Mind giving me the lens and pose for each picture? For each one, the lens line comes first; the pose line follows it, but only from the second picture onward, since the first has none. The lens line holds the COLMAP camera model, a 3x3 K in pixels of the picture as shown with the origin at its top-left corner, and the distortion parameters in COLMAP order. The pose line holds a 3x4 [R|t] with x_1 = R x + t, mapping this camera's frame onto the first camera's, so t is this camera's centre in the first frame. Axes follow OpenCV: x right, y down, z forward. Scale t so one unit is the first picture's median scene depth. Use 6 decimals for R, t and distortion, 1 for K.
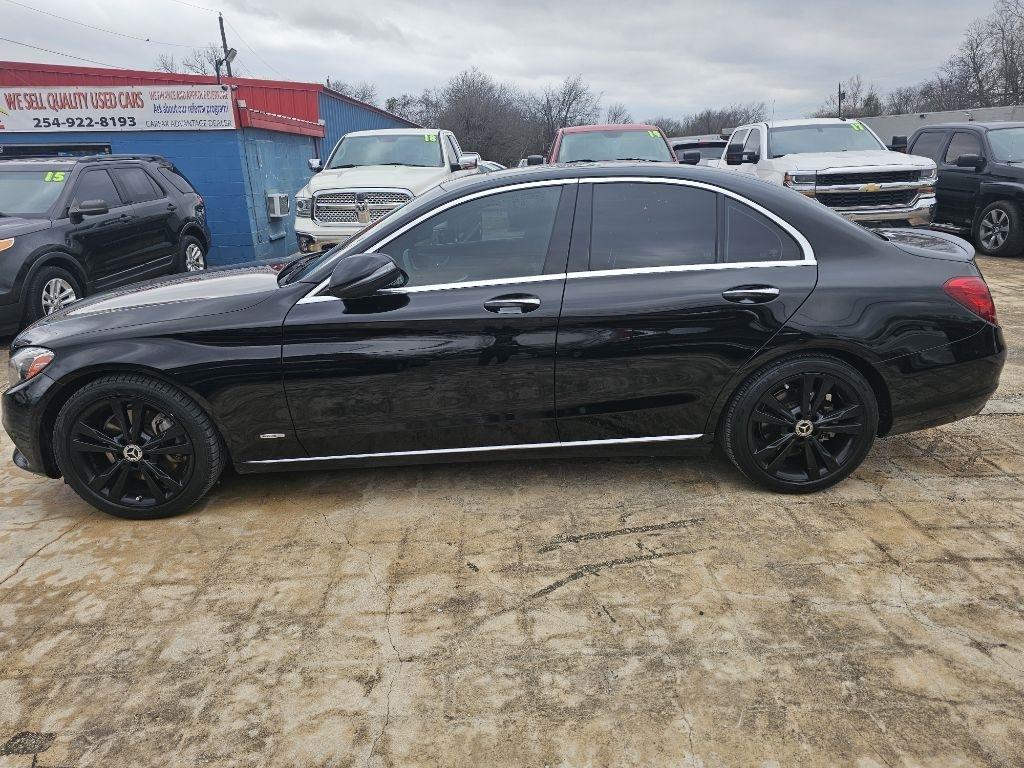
lens RADIAL K [[691.8, 0, 517.4], [0, 691.8, 382.9], [0, 0, 1]] dist [0.044999, -0.035788]
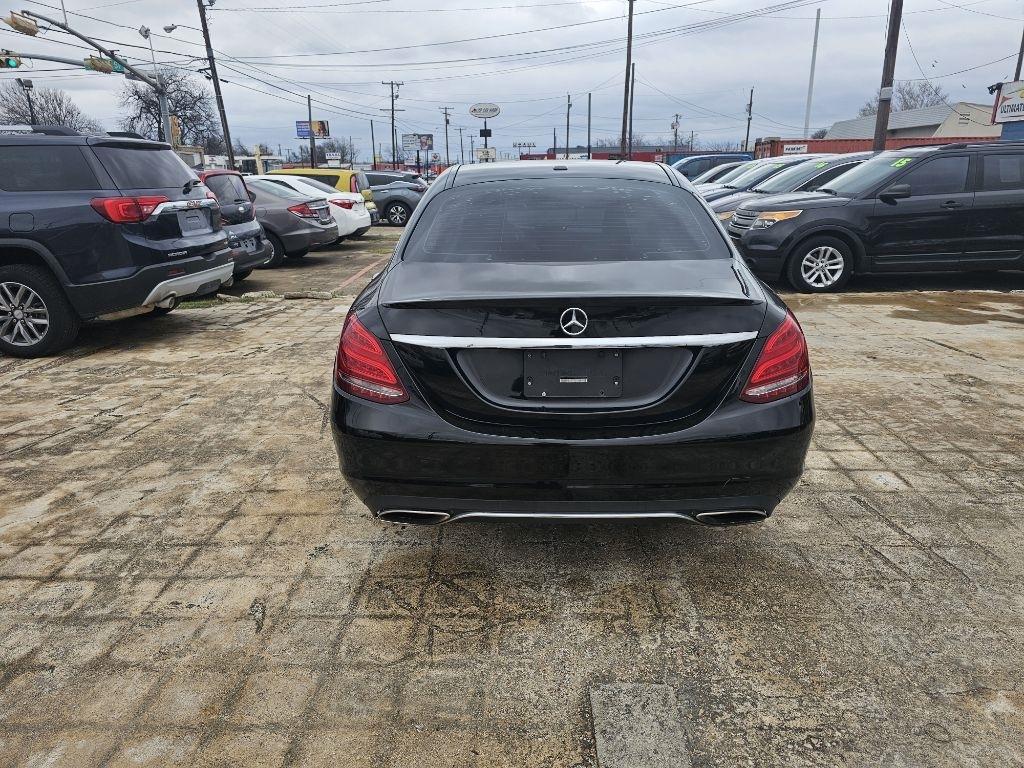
lens RADIAL K [[691.8, 0, 521.3], [0, 691.8, 386.2], [0, 0, 1]] dist [0.044999, -0.035788]
pose [[-0.055993, 0.323854, -0.944449, 1.495533], [-0.292131, 0.899223, 0.325666, -0.419075], [0.954738, 0.294138, 0.044257, 1.243191]]
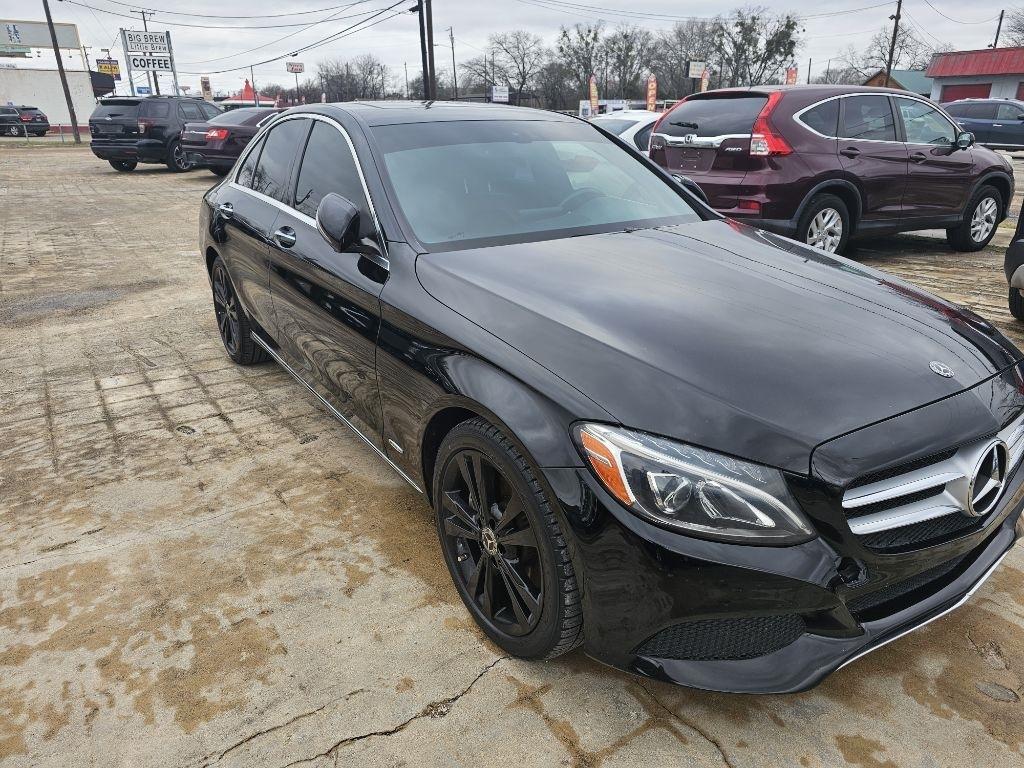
lens RADIAL K [[691.8, 0, 513.9], [0, 691.8, 380.8], [0, 0, 1]] dist [0.044999, -0.035788]
pose [[-0.527414, -0.277940, 0.802860, -1.087994], [0.269814, 0.841264, 0.468481, -0.511842], [-0.805627, 0.463706, -0.368702, 1.789314]]
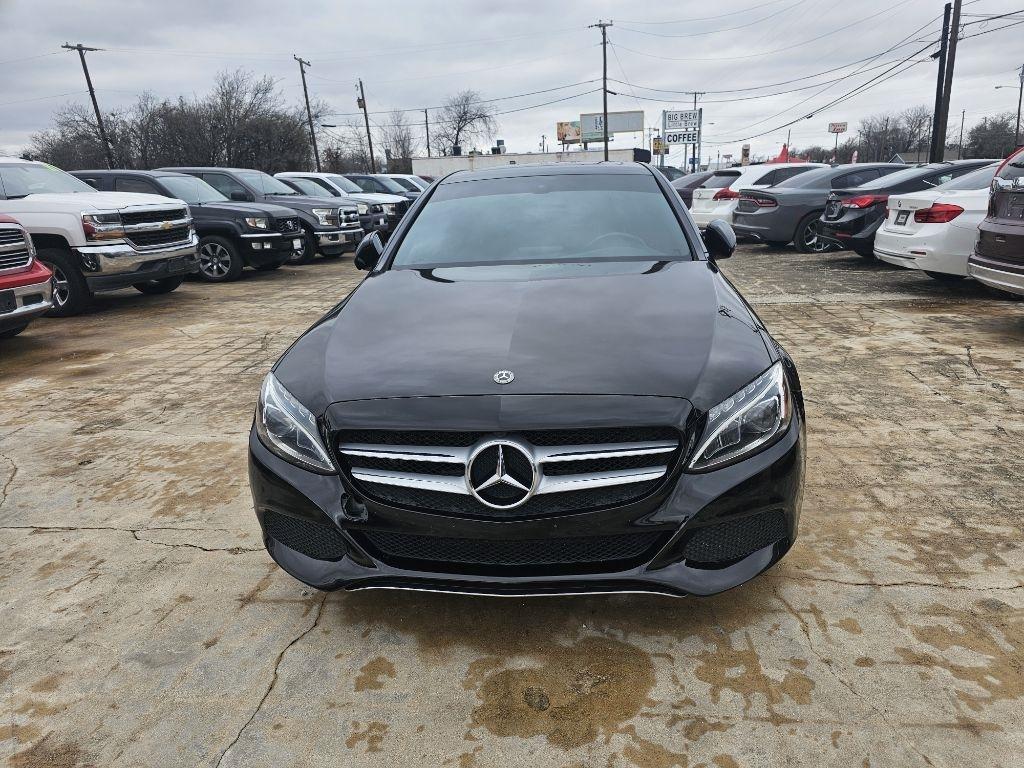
lens RADIAL K [[691.8, 0, 518.3], [0, 691.8, 383.2], [0, 0, 1]] dist [0.044999, -0.035788]
pose [[0.141310, -0.246584, 0.958764, -1.435086], [0.334305, 0.923476, 0.188236, -0.264167], [-0.931811, 0.293920, 0.212930, 1.134398]]
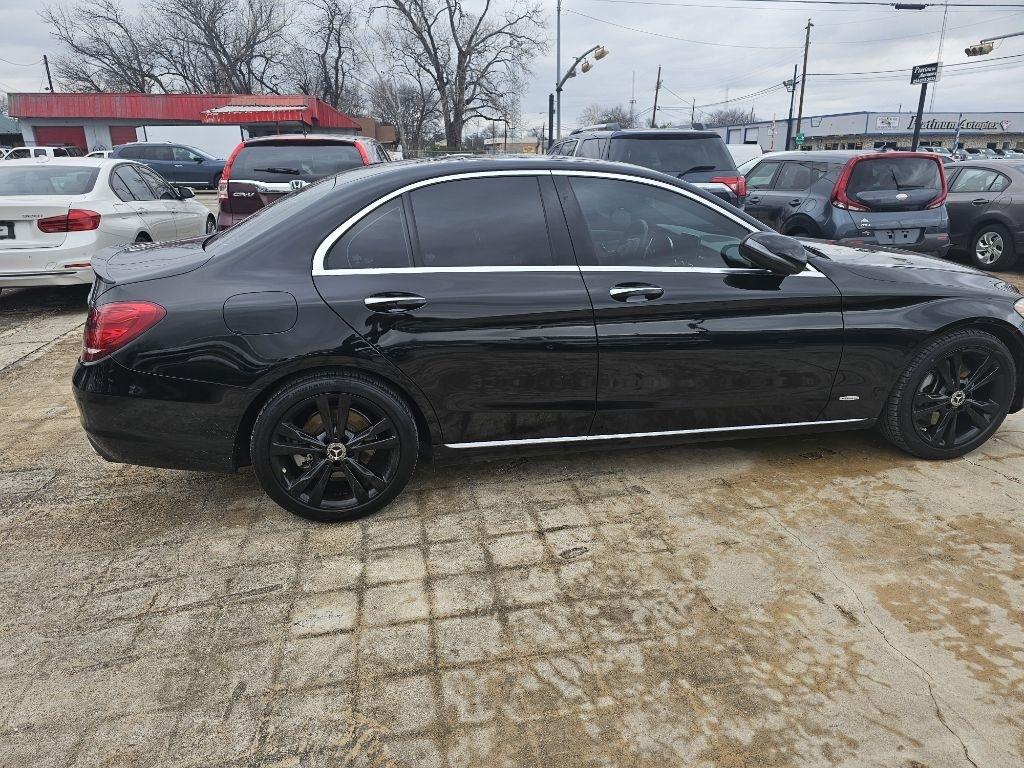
lens RADIAL K [[691.8, 0, 519.8], [0, 691.8, 379.6], [0, 0, 1]] dist [0.044999, -0.035788]
pose [[-0.987069, 0.079574, -0.139152, 0.288101], [-0.016816, 0.811896, 0.583560, -0.784393], [0.159413, 0.578354, -0.800059, 2.441138]]
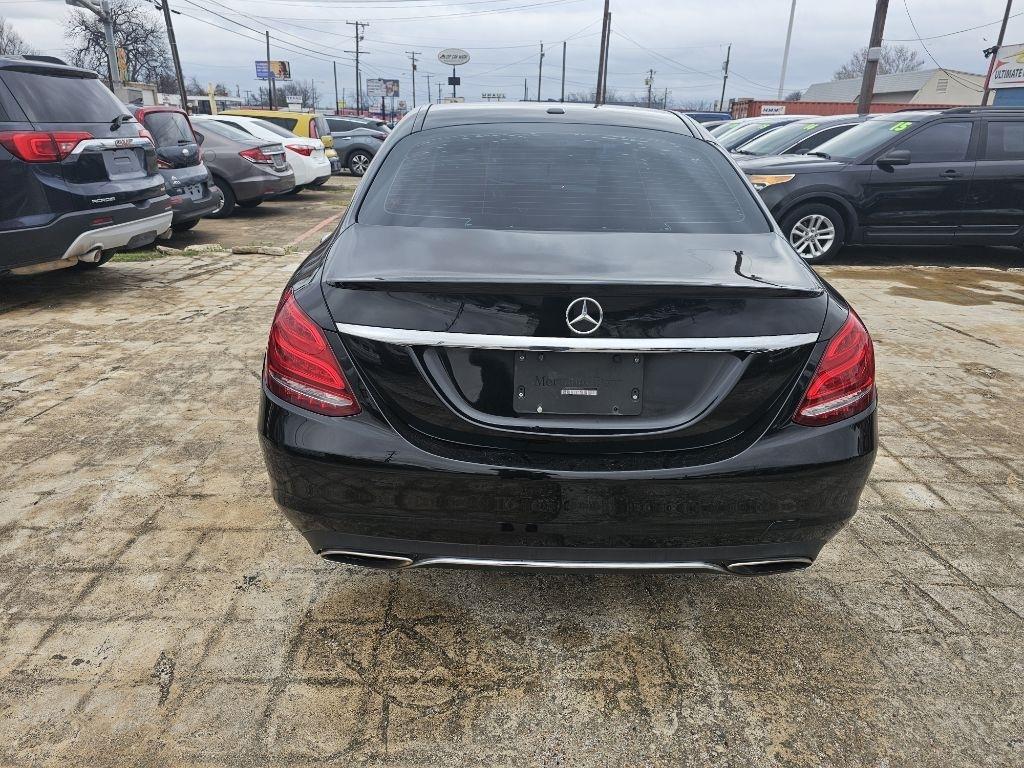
lens RADIAL K [[691.8, 0, 509.9], [0, 691.8, 389.7], [0, 0, 1]] dist [0.044999, -0.035788]
pose [[-0.030008, 0.382913, -0.923297, 1.306577], [-0.326544, 0.869274, 0.371122, -0.391581], [0.944706, 0.312633, 0.098953, 1.217022]]
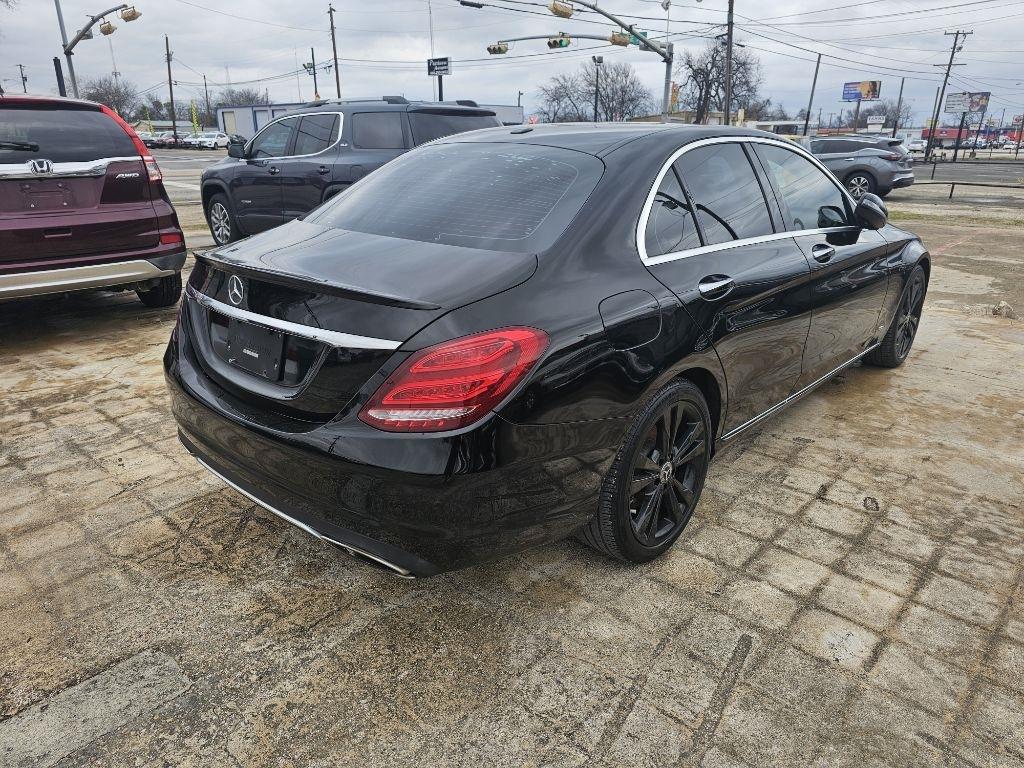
lens RADIAL K [[691.8, 0, 518.3], [0, 691.8, 382.8], [0, 0, 1]] dist [0.044999, -0.035788]
pose [[-0.698412, 0.261334, -0.666277, 1.069909], [-0.203698, 0.819865, 0.535097, -0.618085], [0.686096, 0.509438, -0.519370, 1.921962]]
